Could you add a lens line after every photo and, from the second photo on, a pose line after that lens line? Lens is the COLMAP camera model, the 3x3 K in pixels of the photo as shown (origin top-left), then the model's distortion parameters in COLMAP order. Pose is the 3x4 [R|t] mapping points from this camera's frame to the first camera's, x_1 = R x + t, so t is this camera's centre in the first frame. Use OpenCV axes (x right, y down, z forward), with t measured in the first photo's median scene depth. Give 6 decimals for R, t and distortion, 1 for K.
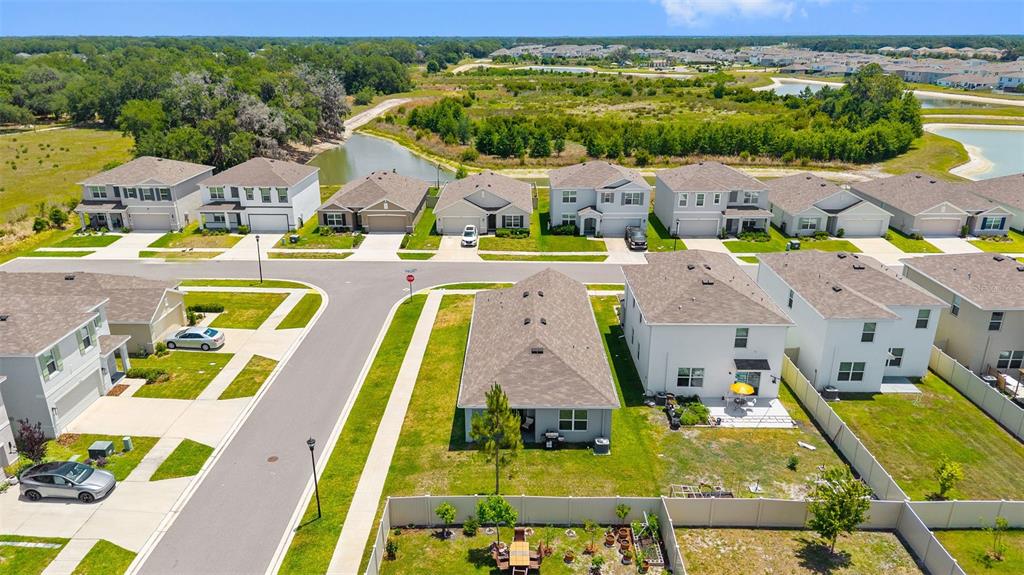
lens RADIAL K [[680.7, 0, 512.0], [0, 680.7, 287.5], [0, 0, 1]] dist [0.008926, -0.026761]
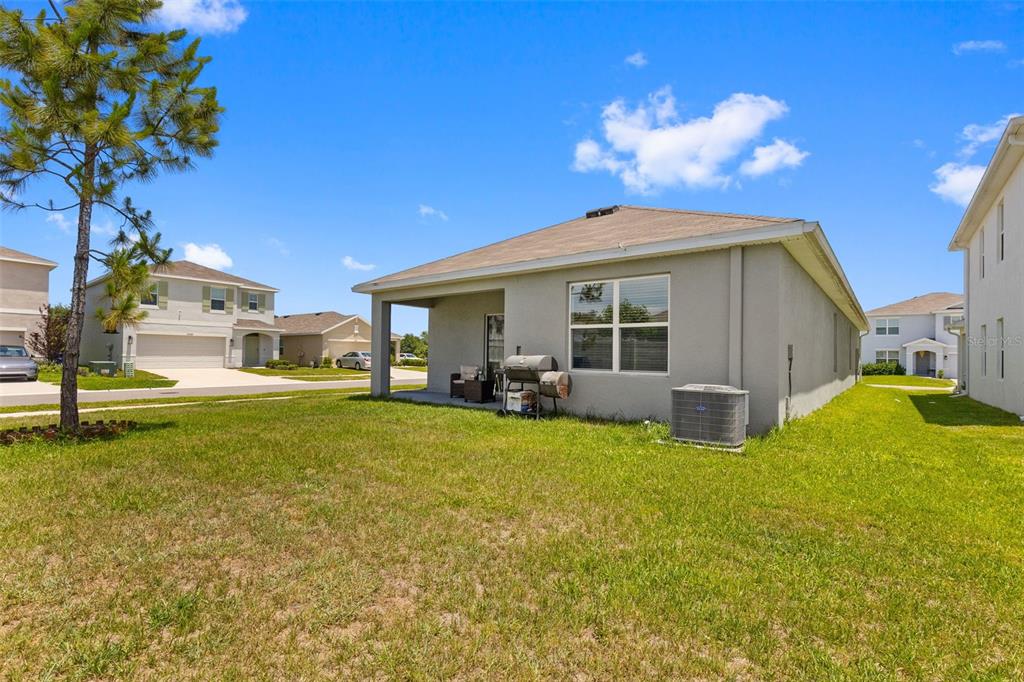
lens RADIAL K [[462.6, 0, 521.2], [0, 462.6, 349.6], [0, 0, 1]] dist [0.000605, 0.000386]
pose [[0.787619, -0.001299, -0.616162, 0.082849], [-0.220575, 0.933132, -0.283922, 0.126846], [0.575329, 0.359532, 0.734665, 0.411751]]
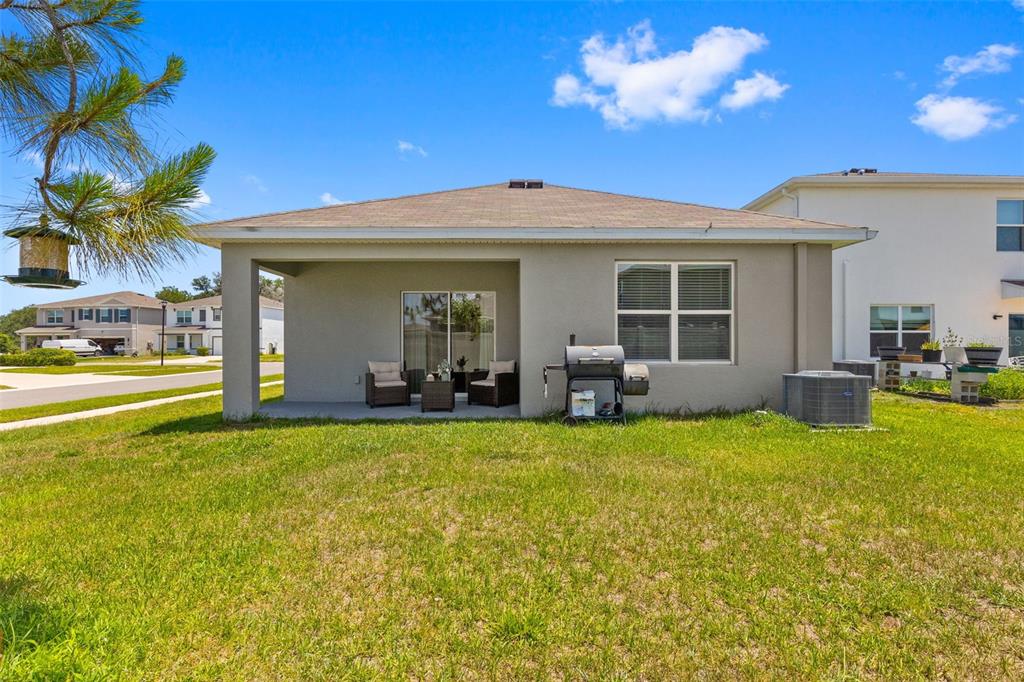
lens RADIAL K [[462.6, 0, 521.2], [0, 462.6, 349.6], [0, 0, 1]] dist [0.000605, 0.000386]
pose [[0.999645, -0.008719, 0.025179, 0.014860], [0.016632, 0.942442, -0.333955, 0.126718], [-0.020818, 0.334256, 0.942253, 0.410895]]
